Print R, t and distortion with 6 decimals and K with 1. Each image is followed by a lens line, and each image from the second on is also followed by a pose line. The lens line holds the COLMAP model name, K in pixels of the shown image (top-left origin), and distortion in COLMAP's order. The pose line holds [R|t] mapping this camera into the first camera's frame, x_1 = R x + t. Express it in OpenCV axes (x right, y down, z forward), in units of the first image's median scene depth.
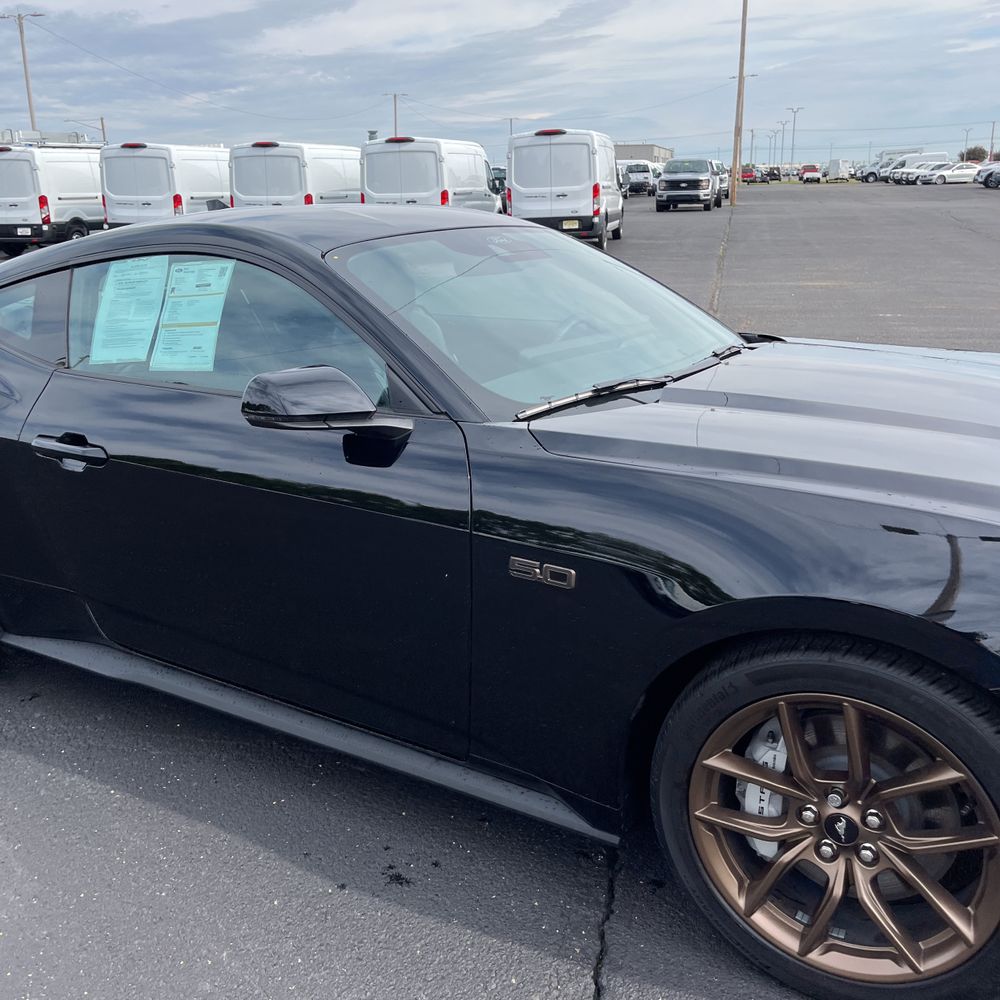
lens RADIAL K [[1006.9, 0, 498.3], [0, 1006.9, 498.0], [0, 0, 1]] dist [0.053730, -0.053047]
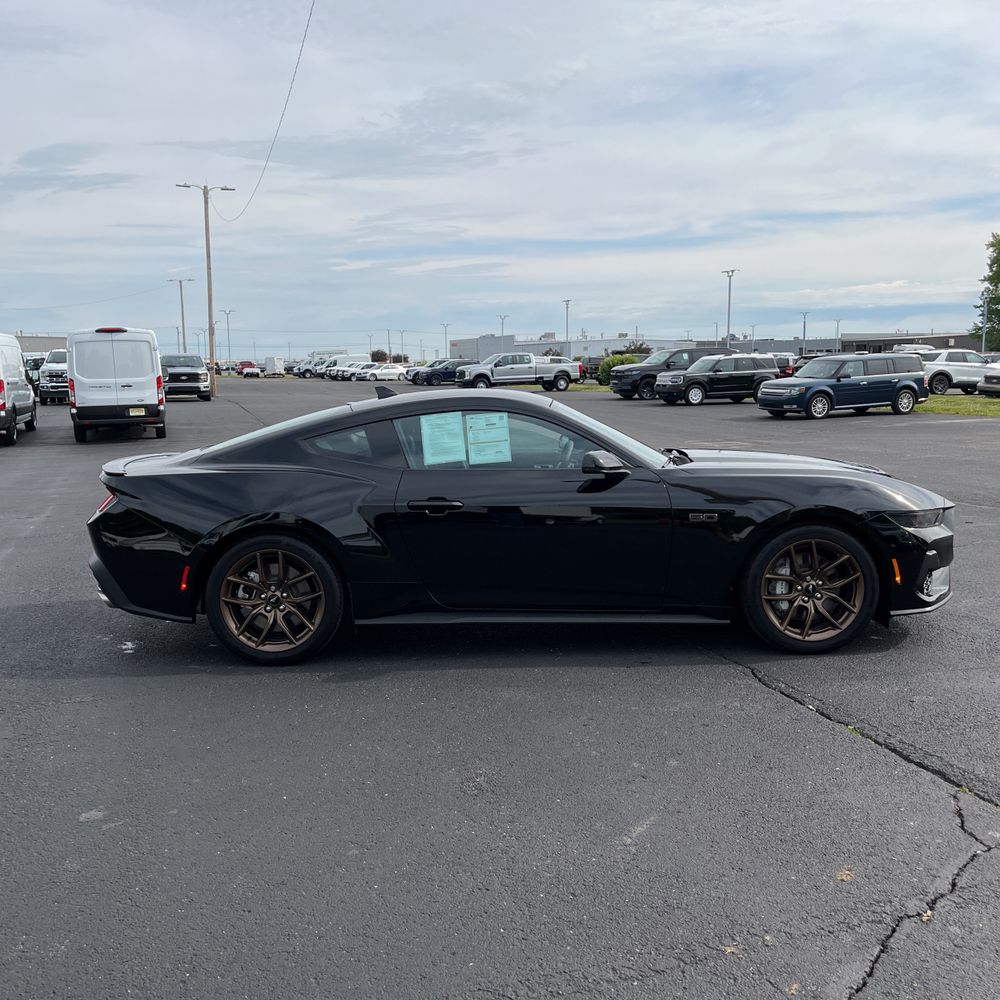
lens RADIAL K [[1006.9, 0, 498.3], [0, 1006.9, 498.0], [0, 0, 1]] dist [0.053730, -0.053047]
pose [[0.859283, -0.051567, 0.508895, -1.079828], [0.142838, 0.979517, -0.141930, 0.196038], [-0.491152, 0.194647, 0.849048, -0.623956]]
